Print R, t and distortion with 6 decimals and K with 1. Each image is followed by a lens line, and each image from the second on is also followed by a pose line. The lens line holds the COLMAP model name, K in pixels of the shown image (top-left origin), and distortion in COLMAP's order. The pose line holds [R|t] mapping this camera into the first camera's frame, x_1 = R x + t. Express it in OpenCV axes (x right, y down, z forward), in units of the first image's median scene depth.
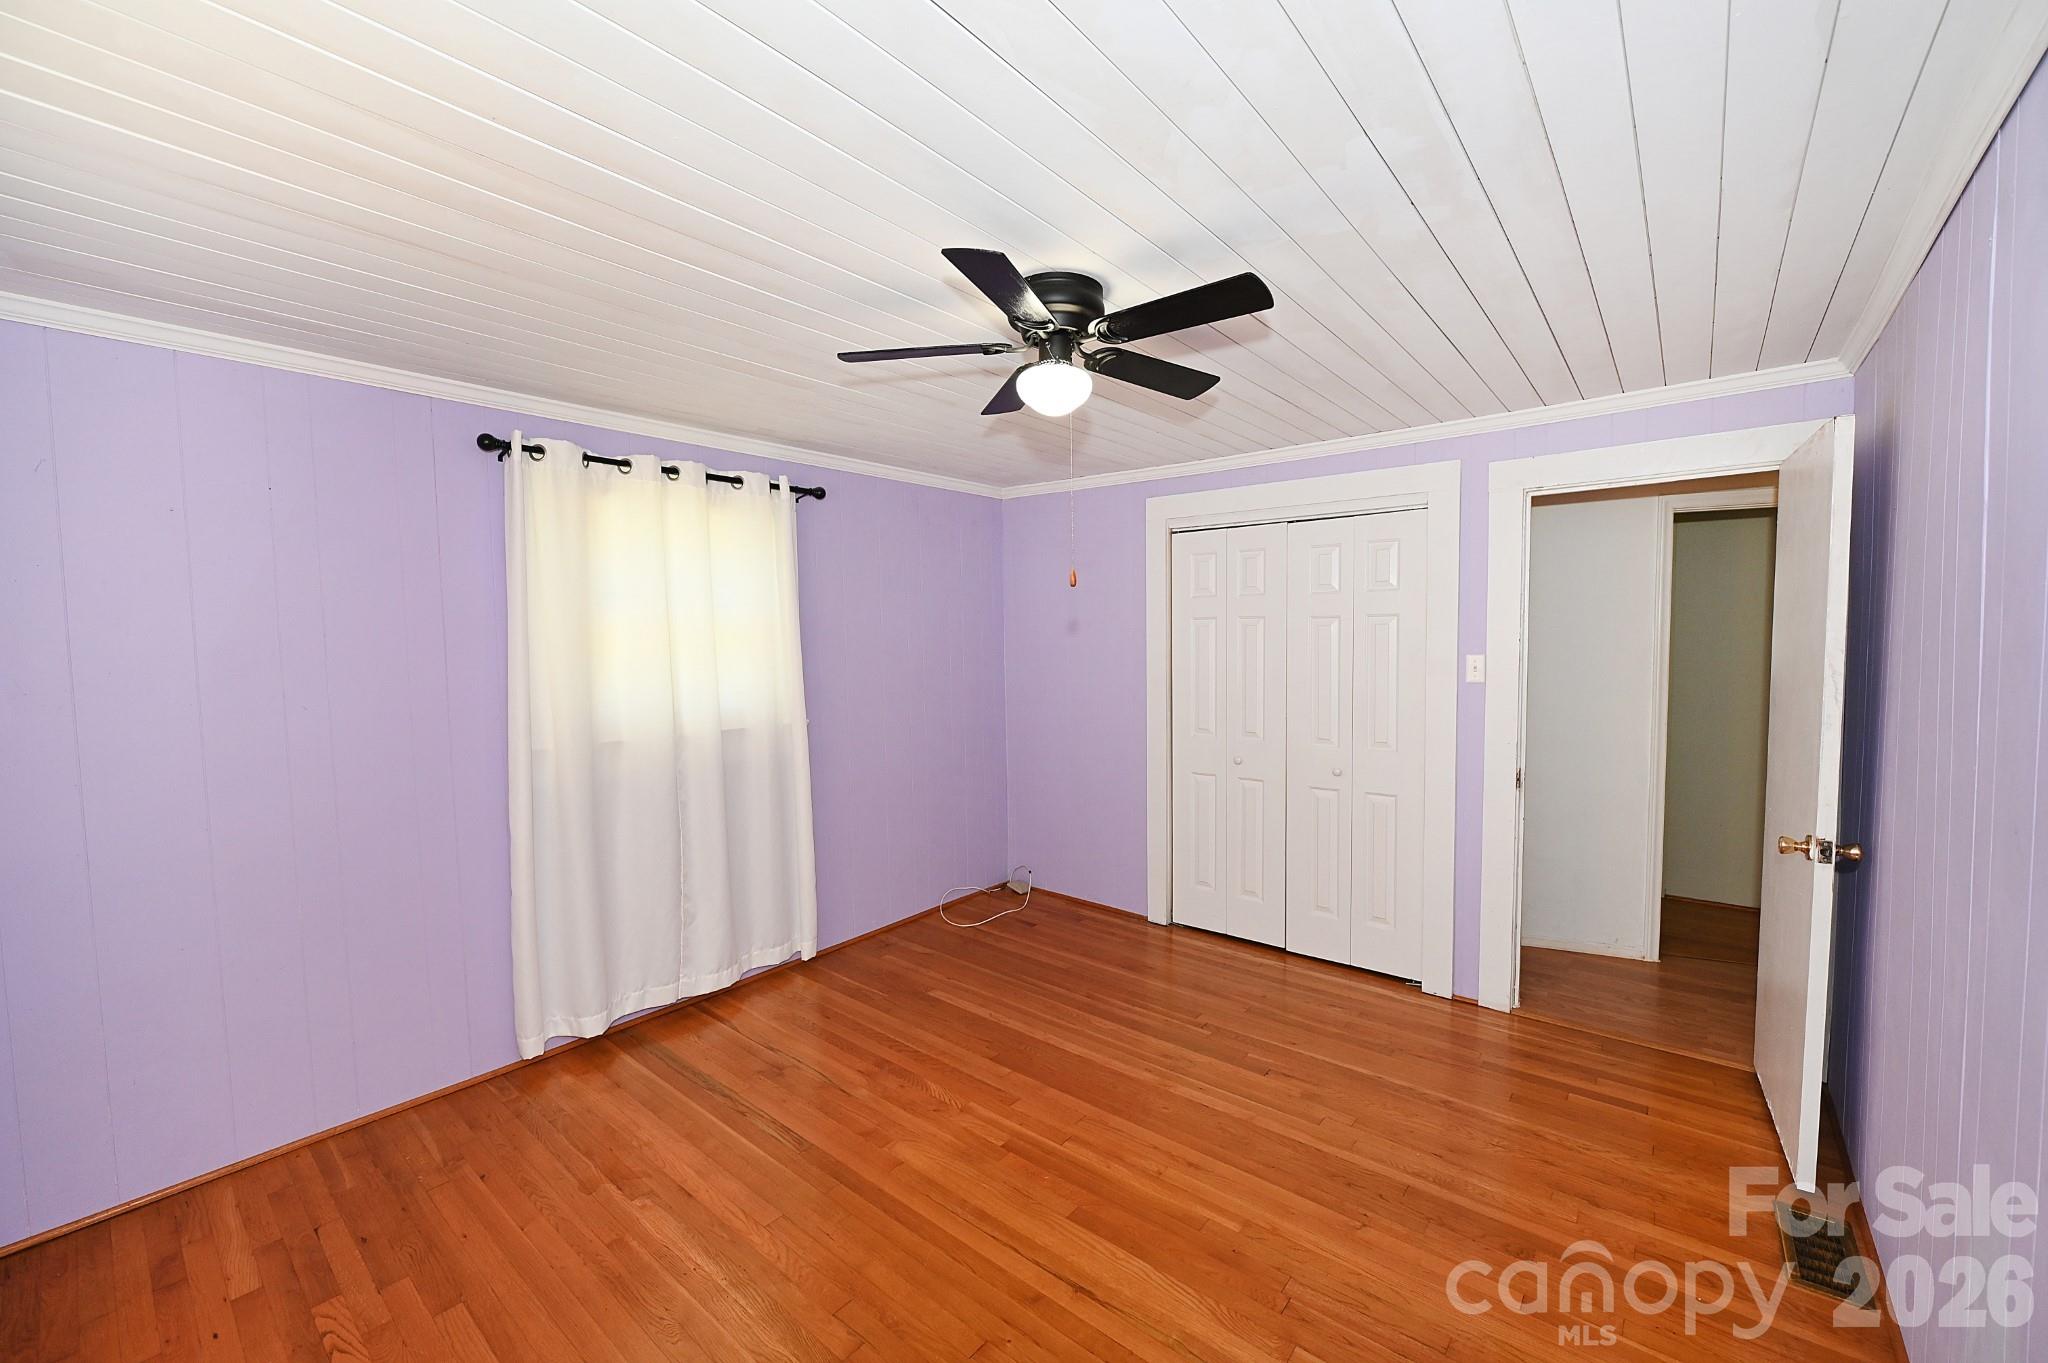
lens RADIAL K [[809.8, 0, 1027.7], [0, 809.8, 686.4], [0, 0, 1]] dist [-0.008060, -0.001027]
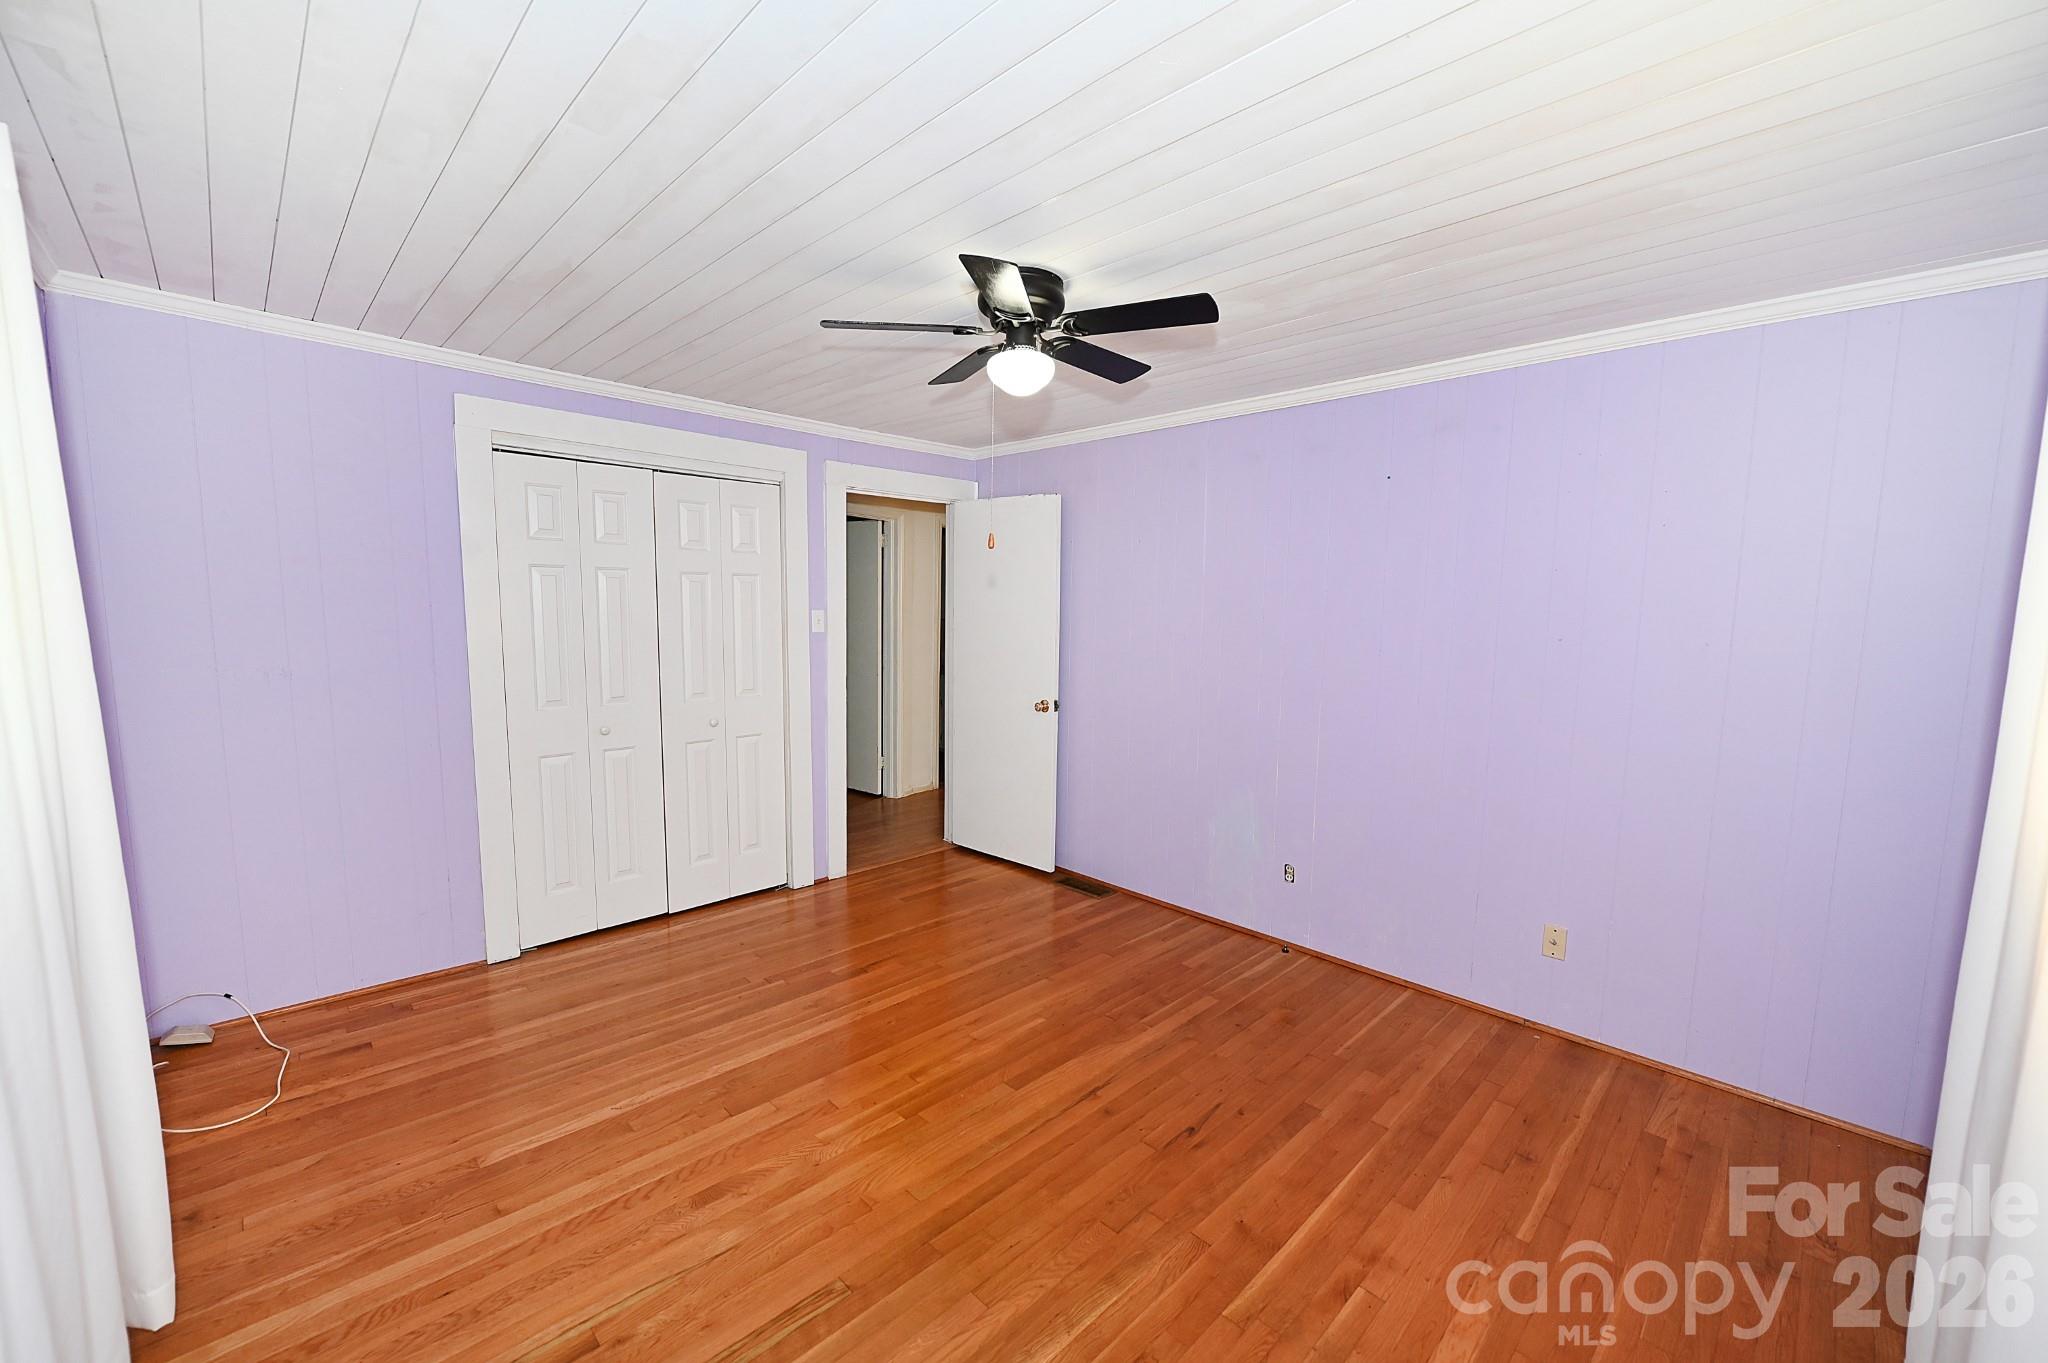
lens RADIAL K [[809.8, 0, 1027.3], [0, 809.8, 686.3], [0, 0, 1]] dist [-0.008060, -0.001027]
pose [[0.100750, -0.096505, 0.990220, -0.672965], [0.035859, 0.994990, 0.093322, -0.027475], [-0.994265, 0.026106, 0.103706, 0.531469]]
